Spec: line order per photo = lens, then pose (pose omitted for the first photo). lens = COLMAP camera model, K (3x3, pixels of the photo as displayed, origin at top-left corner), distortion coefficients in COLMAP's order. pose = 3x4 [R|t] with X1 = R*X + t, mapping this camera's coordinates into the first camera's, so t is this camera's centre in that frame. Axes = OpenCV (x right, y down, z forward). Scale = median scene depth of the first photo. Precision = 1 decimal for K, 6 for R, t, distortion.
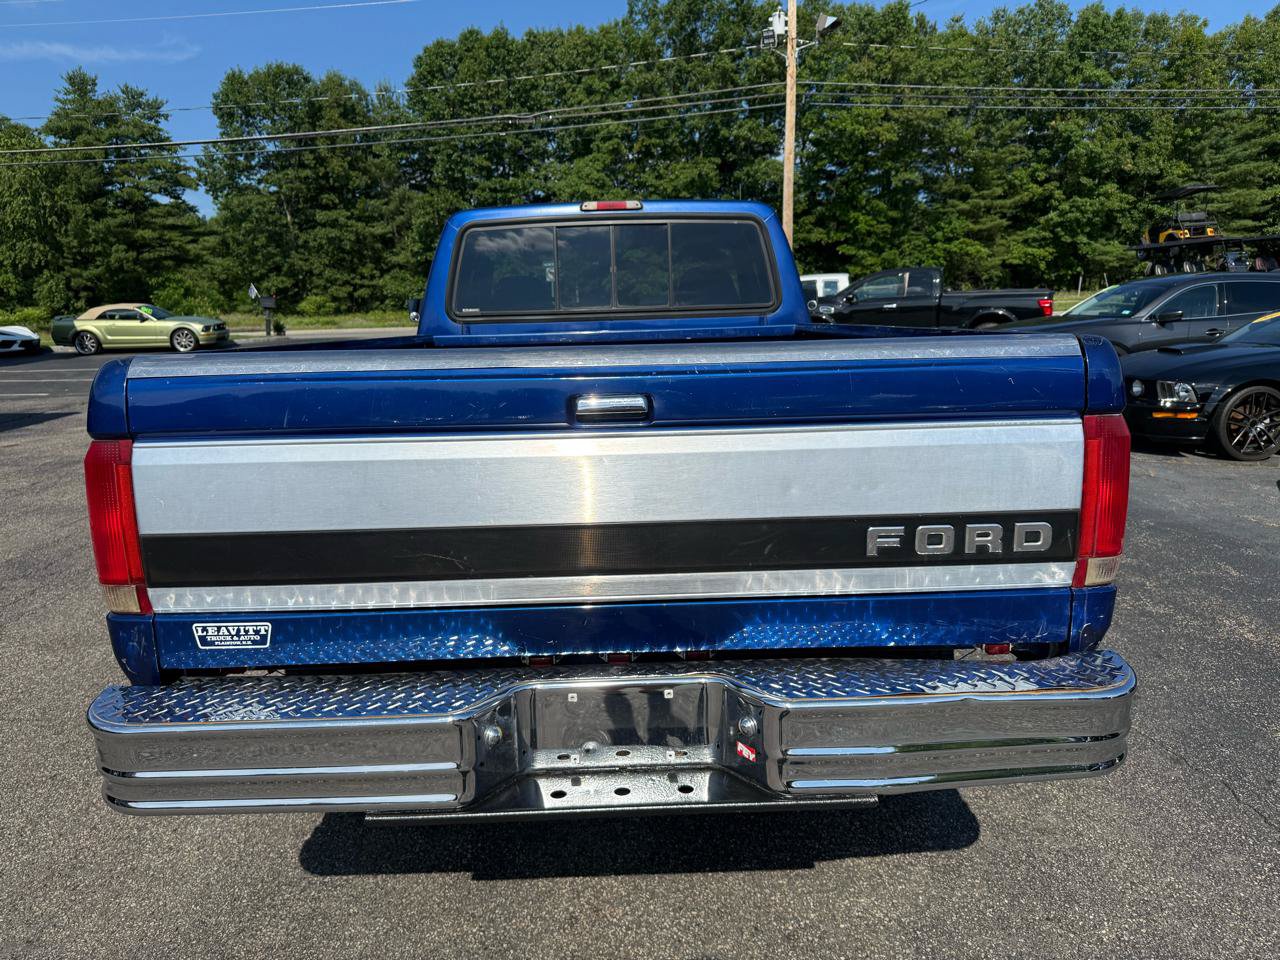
lens RADIAL K [[900.9, 0, 636.6], [0, 900.9, 485.9], [0, 0, 1]] dist [0.035234, -0.041652]
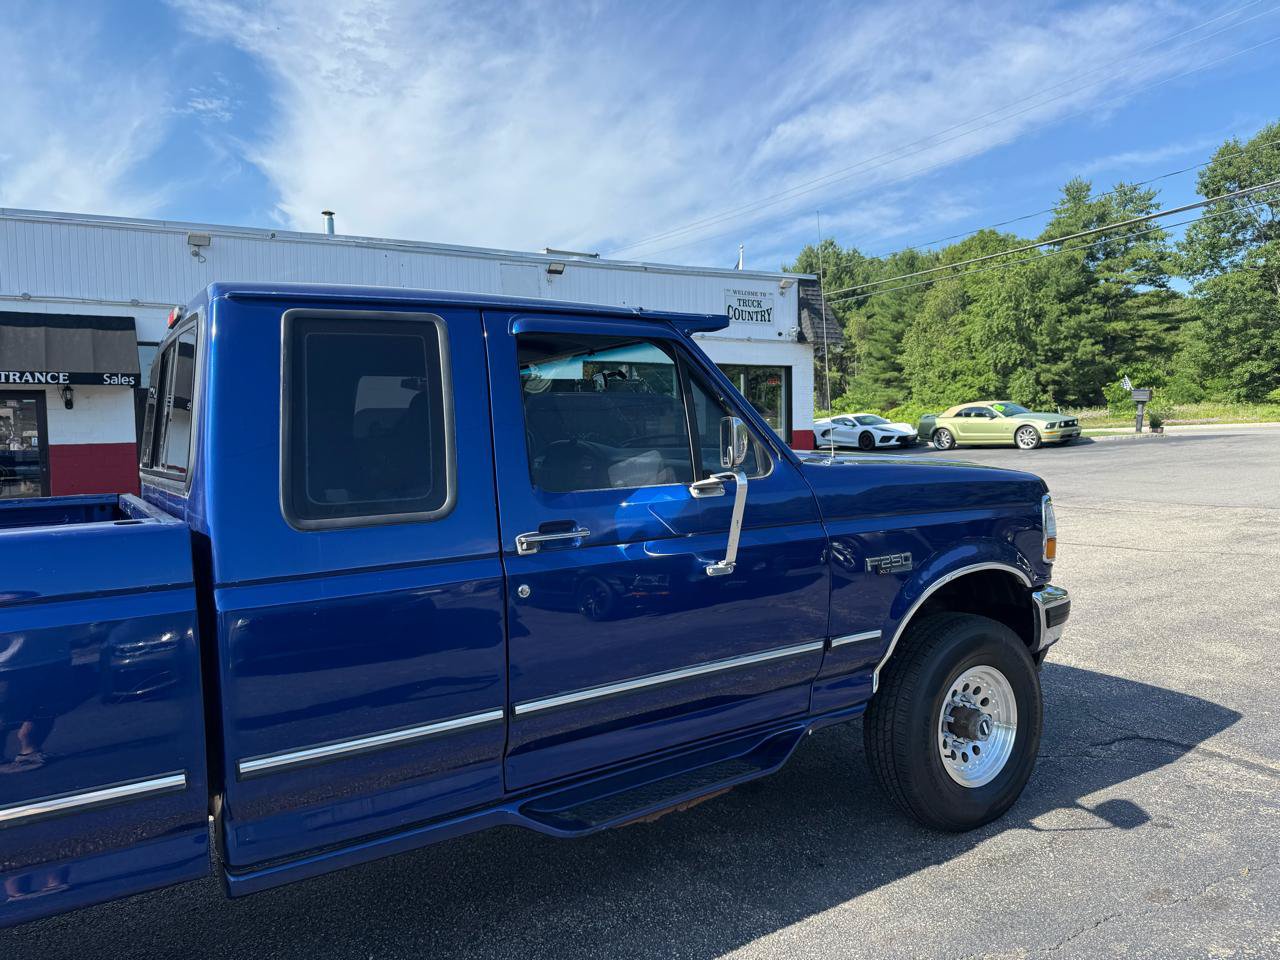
lens RADIAL K [[900.9, 0, 641.3], [0, 900.9, 486.2], [0, 0, 1]] dist [0.035234, -0.041652]
pose [[0.520028, 0.061417, -0.851938, 0.048471], [-0.141622, 0.989806, -0.015091, -0.015086], [0.842327, 0.128501, 0.523424, 0.063202]]
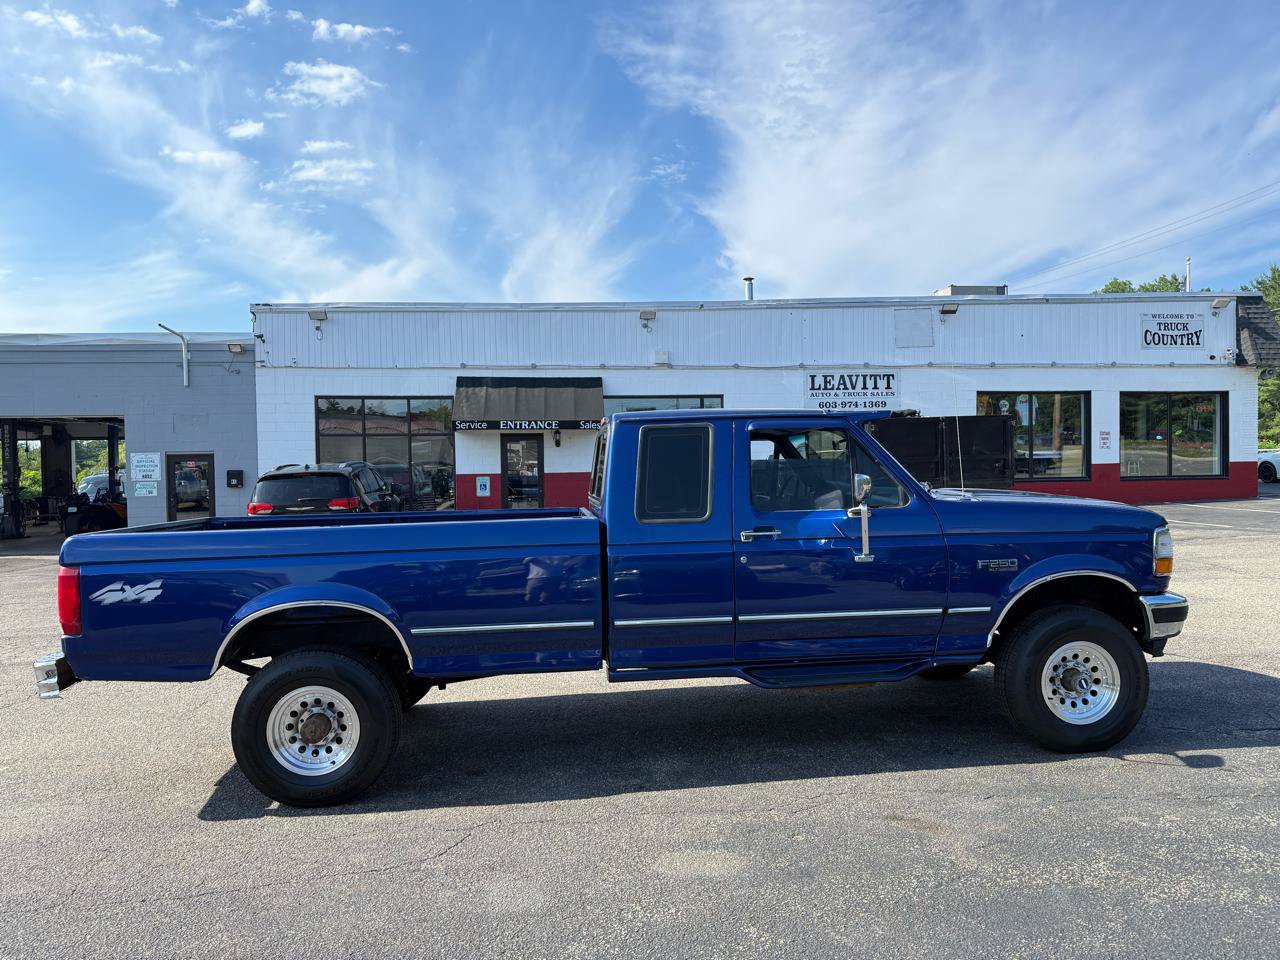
lens RADIAL K [[900.9, 0, 642.3], [0, 900.9, 488.3], [0, 0, 1]] dist [0.035234, -0.041652]
pose [[0.082149, 0.043041, -0.995690, 0.087383], [-0.161698, 0.986405, 0.029299, -0.017339], [0.983415, 0.158594, 0.087992, 0.063285]]
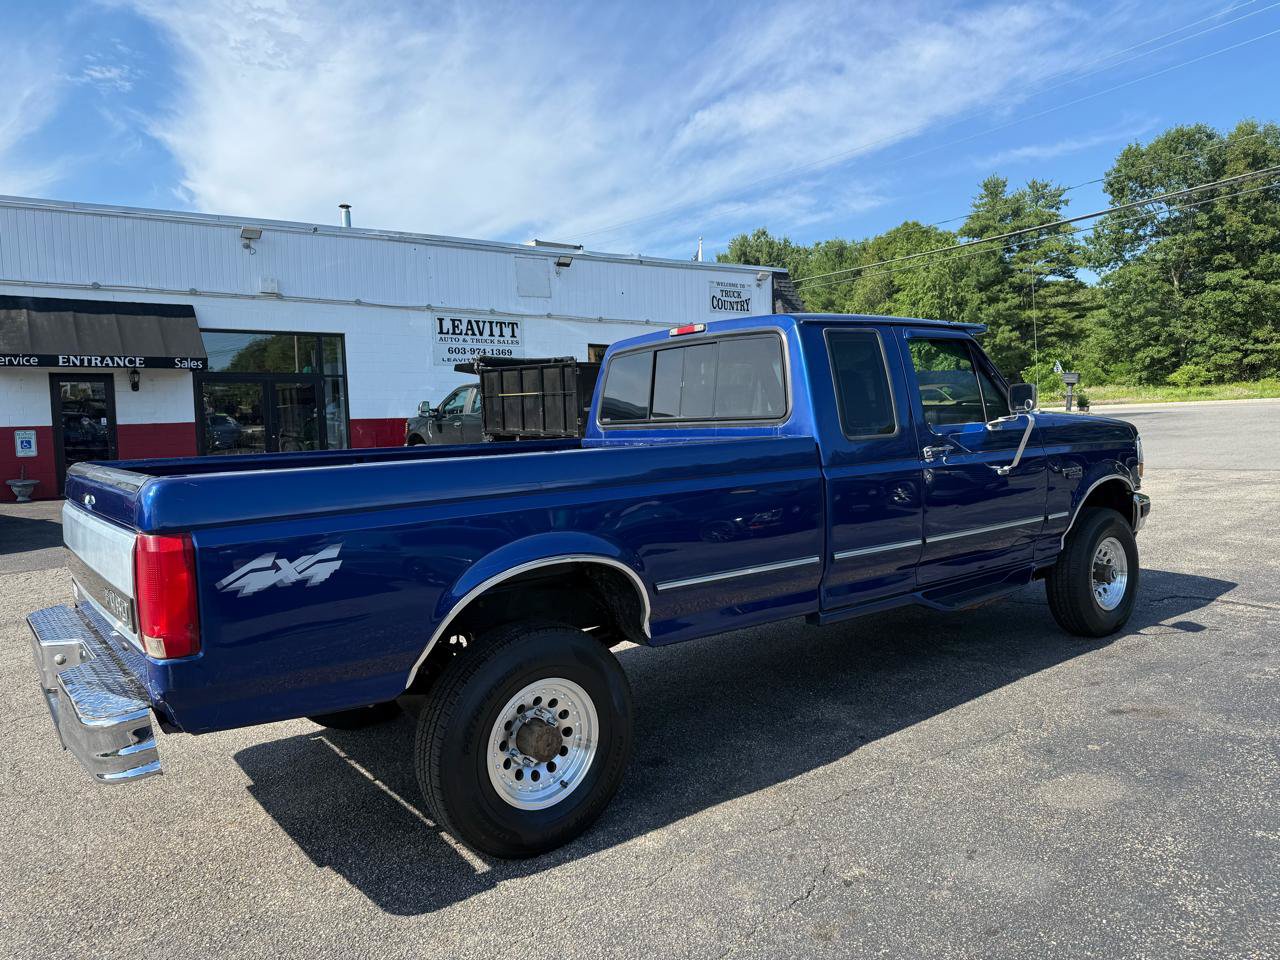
lens RADIAL K [[900.9, 0, 644.5], [0, 900.9, 470.5], [0, 0, 1]] dist [0.035234, -0.041652]
pose [[0.595459, 0.055988, -0.801432, 0.057408], [-0.129313, 0.991241, -0.026831, -0.006547], [0.792910, 0.119612, 0.597484, 0.020099]]
